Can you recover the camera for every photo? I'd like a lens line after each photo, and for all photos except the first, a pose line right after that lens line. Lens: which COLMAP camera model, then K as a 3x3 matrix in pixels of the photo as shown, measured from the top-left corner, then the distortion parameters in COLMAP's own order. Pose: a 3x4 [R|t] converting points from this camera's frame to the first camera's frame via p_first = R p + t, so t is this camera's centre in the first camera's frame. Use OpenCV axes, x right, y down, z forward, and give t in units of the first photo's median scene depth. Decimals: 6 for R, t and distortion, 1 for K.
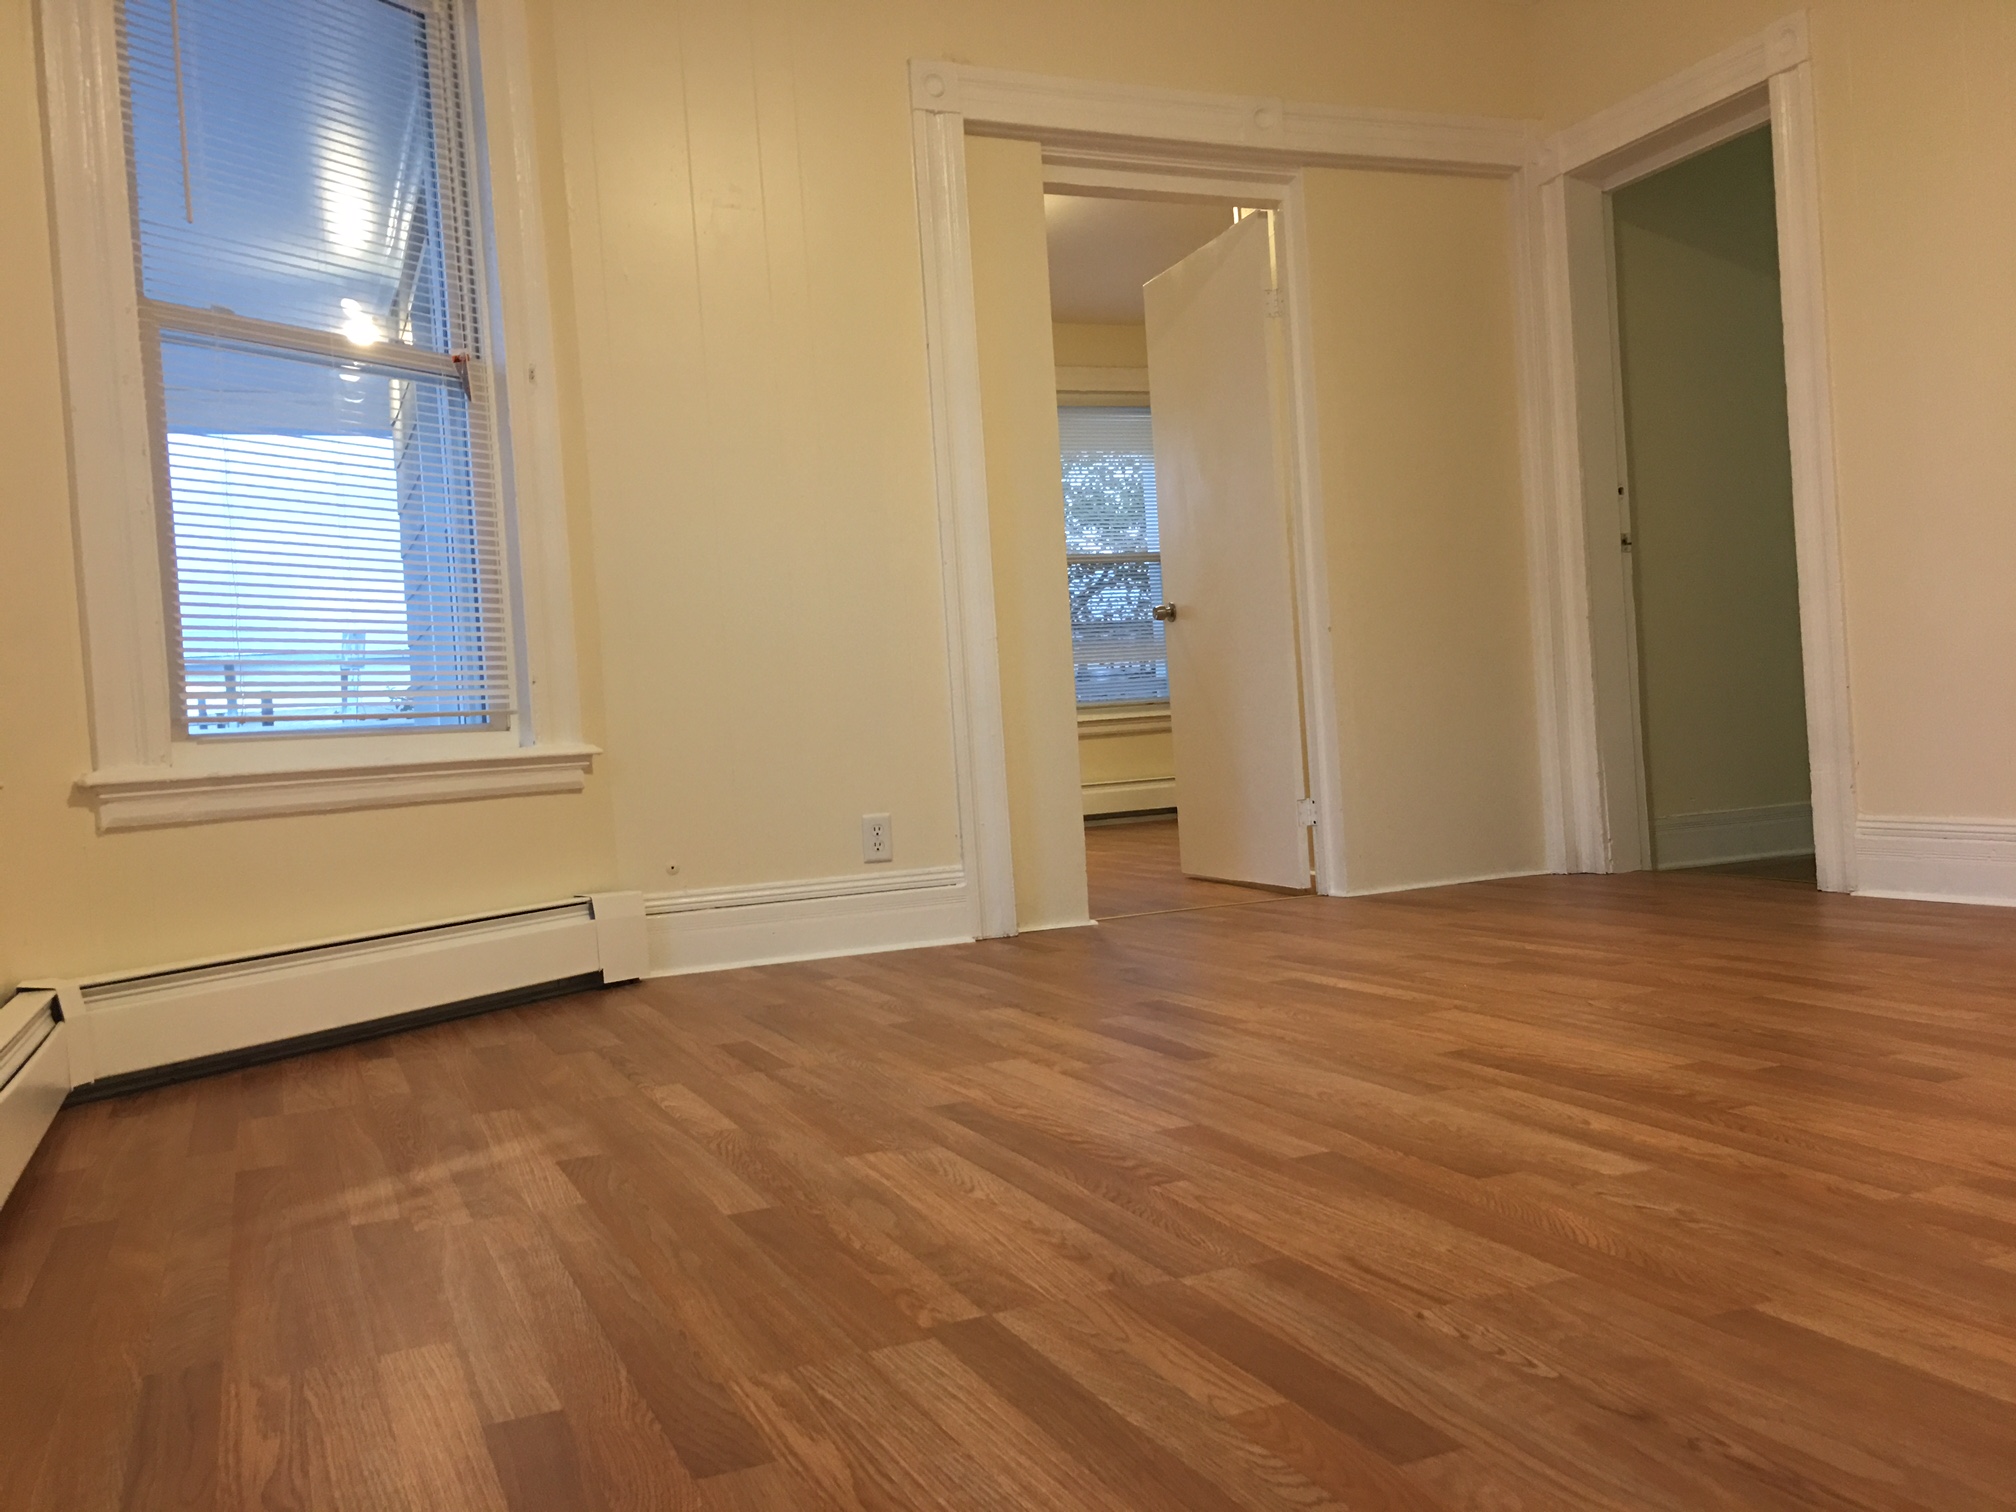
lens RADIAL K [[1656.2, 0, 1008.0], [0, 1656.2, 756.0], [0, 0, 1]] dist [0.100469, -0.093083]
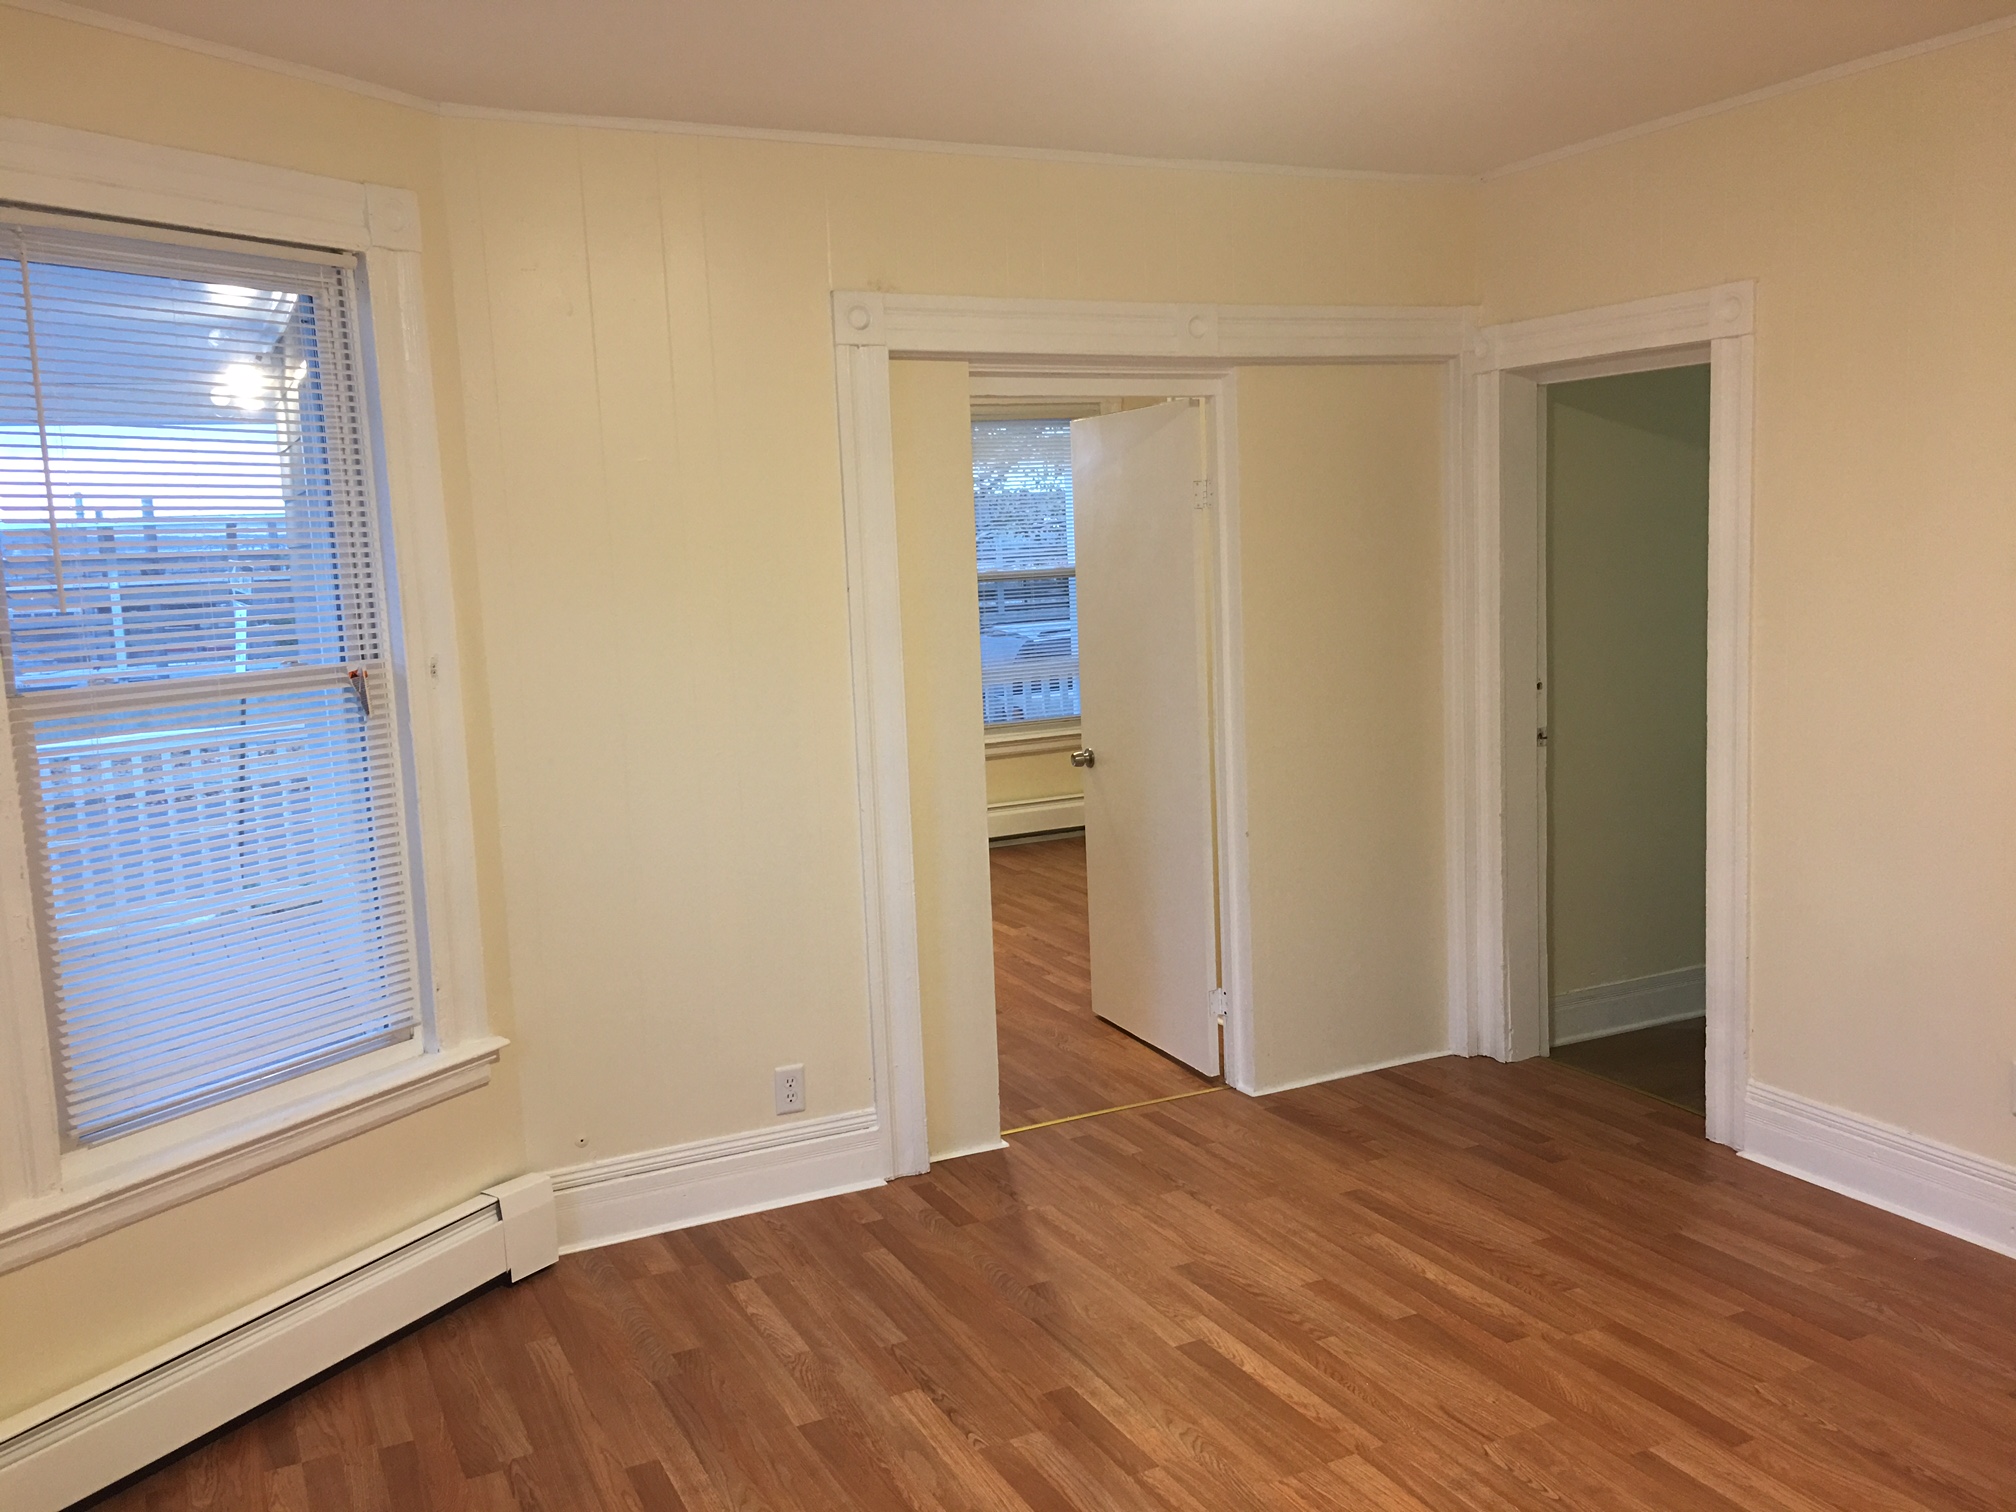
lens RADIAL K [[1705.9, 0, 1008.0], [0, 1705.9, 756.0], [0, 0, 1]] dist [0.088840, 0.000330]
pose [[0.997853, 0.016073, 0.063498, -0.015089], [-0.023278, 0.993161, 0.114409, -0.235223], [-0.061224, -0.115642, 0.991402, 0.000536]]
